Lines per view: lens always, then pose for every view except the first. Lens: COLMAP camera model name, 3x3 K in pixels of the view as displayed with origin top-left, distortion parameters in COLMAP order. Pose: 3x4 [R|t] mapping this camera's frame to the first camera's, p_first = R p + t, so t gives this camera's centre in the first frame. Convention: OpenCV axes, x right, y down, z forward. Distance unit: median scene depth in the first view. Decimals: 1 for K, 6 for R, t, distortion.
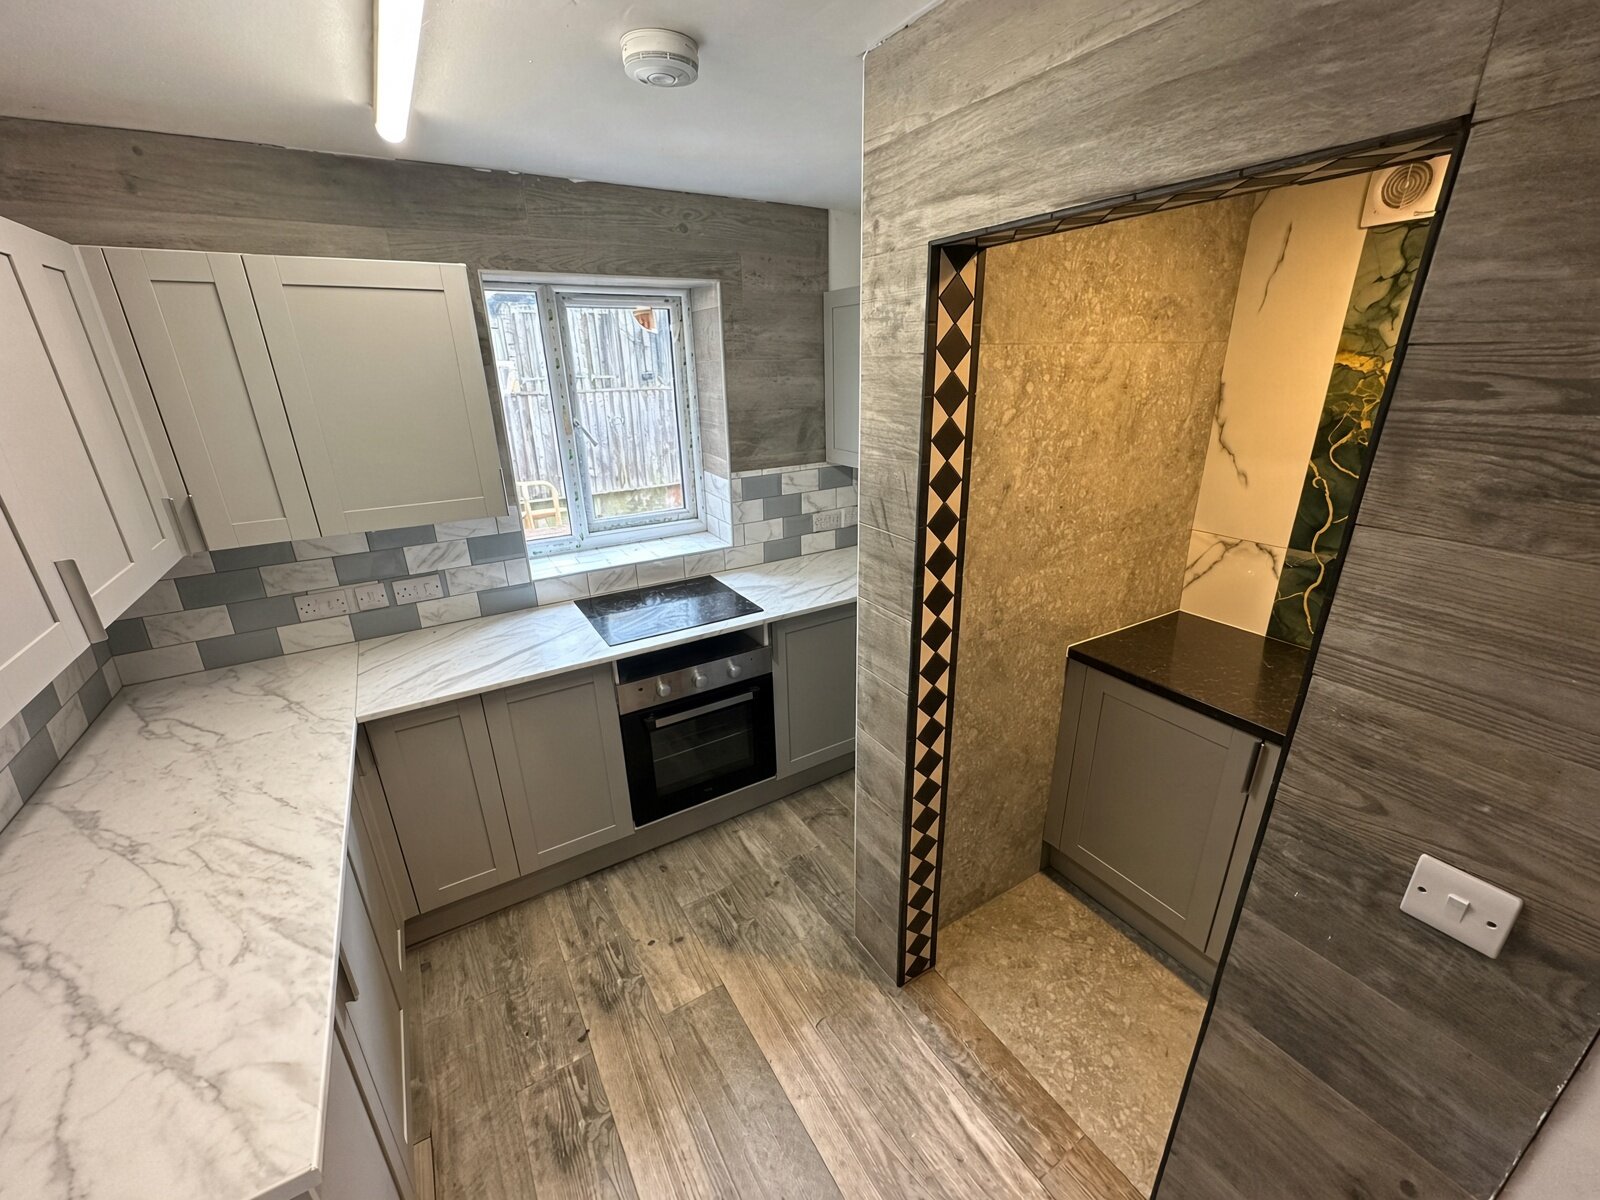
lens RADIAL K [[633.6, 0, 802.3], [0, 633.6, 603.2], [0, 0, 1]] dist [-0.000339, -0.000396]
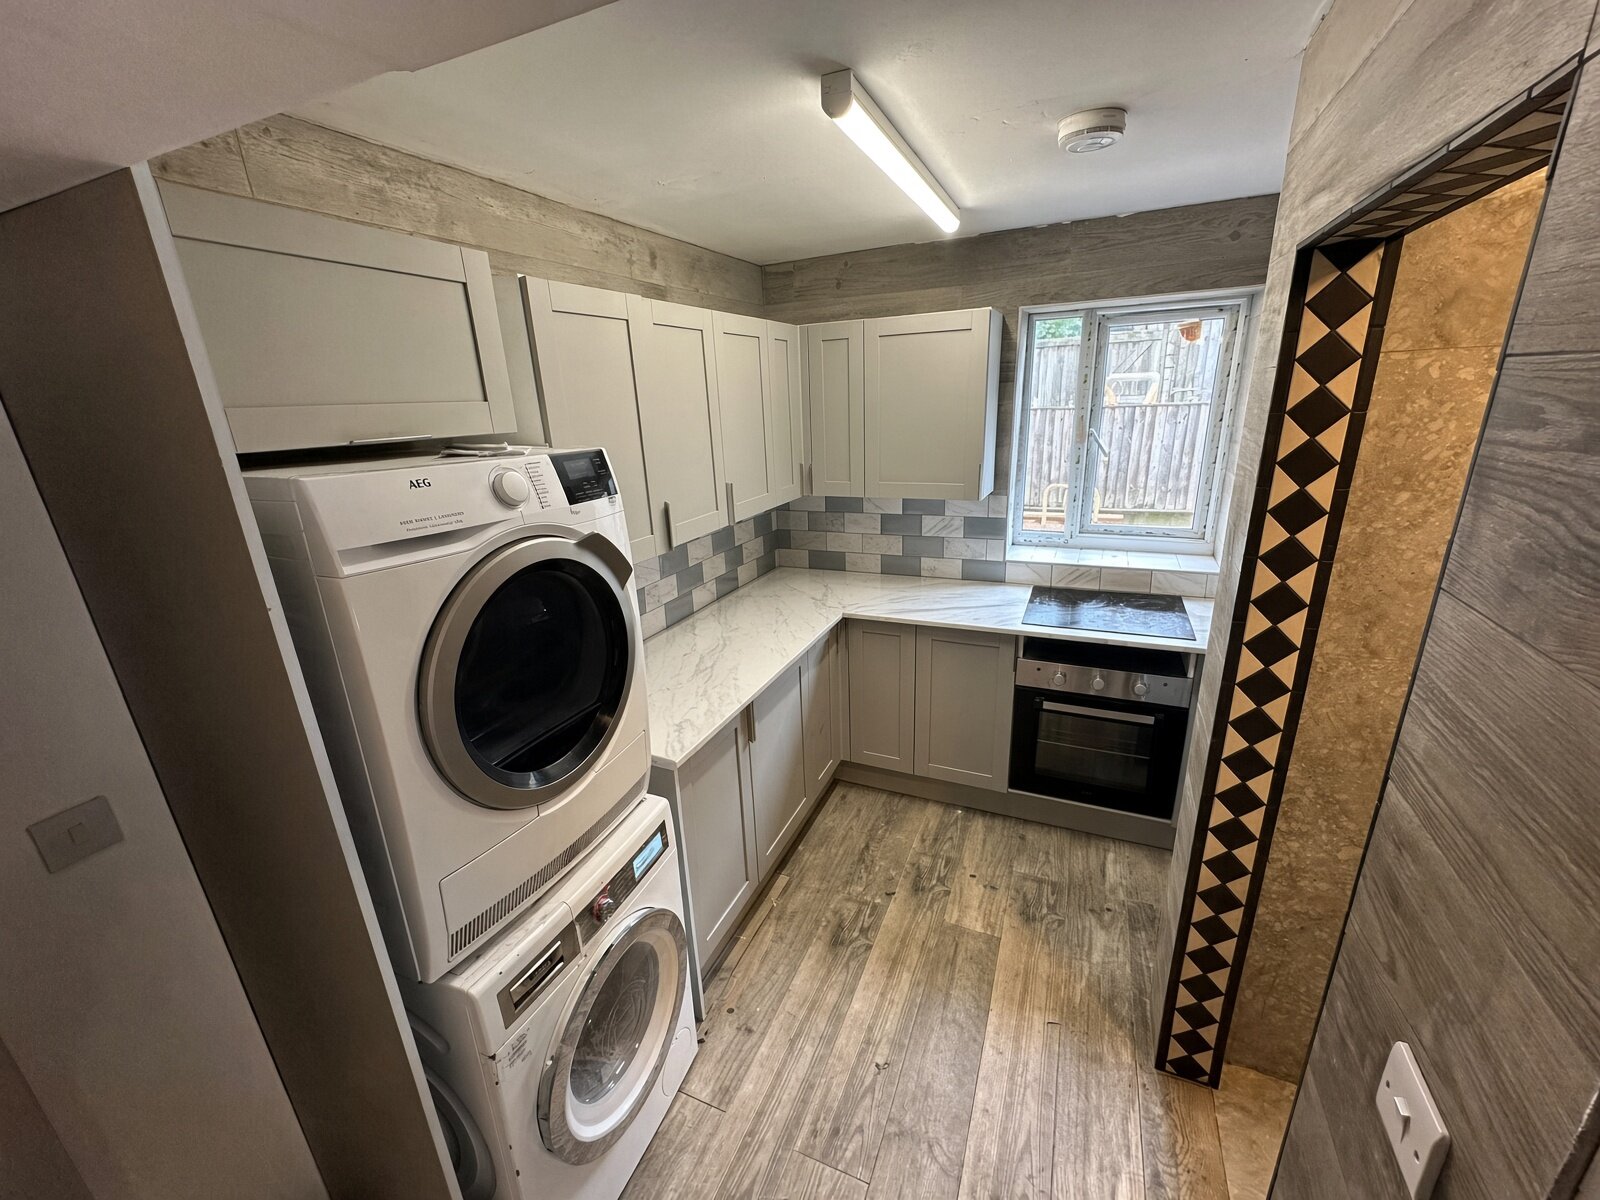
lens RADIAL K [[637.7, 0, 811.4], [0, 637.7, 603.5], [0, 0, 1]] dist [0.002006, -0.000011]
pose [[0.579849, 0.251305, -0.774997, 0.367338], [-0.263388, 0.957981, 0.113575, 0.002344], [0.770975, 0.138269, 0.621675, -0.024494]]
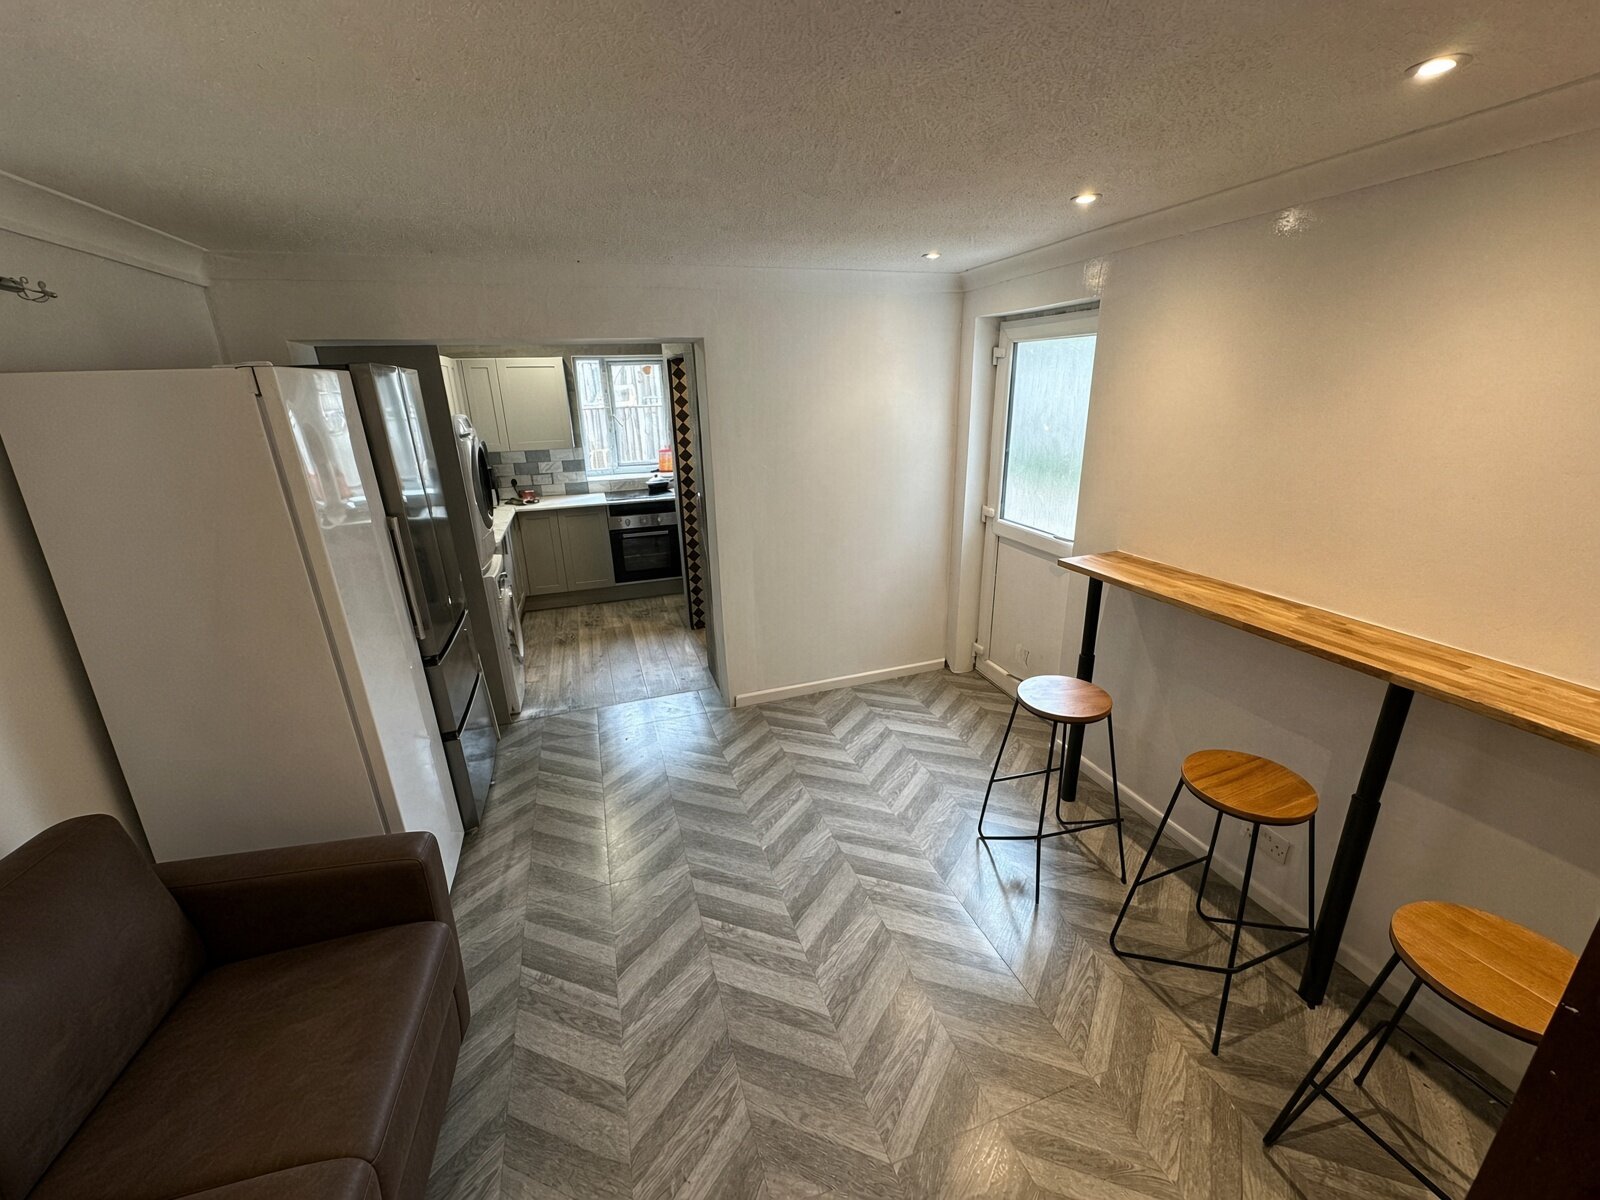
lens RADIAL K [[633.6, 0, 802.3], [0, 633.6, 603.2], [0, 0, 1]] dist [-0.000339, -0.000396]
pose [[0.974619, 0.070507, -0.212475, 1.032482], [-0.075864, 0.996971, -0.017156, 0.461153], [0.210622, 0.032840, 0.977016, -1.305517]]
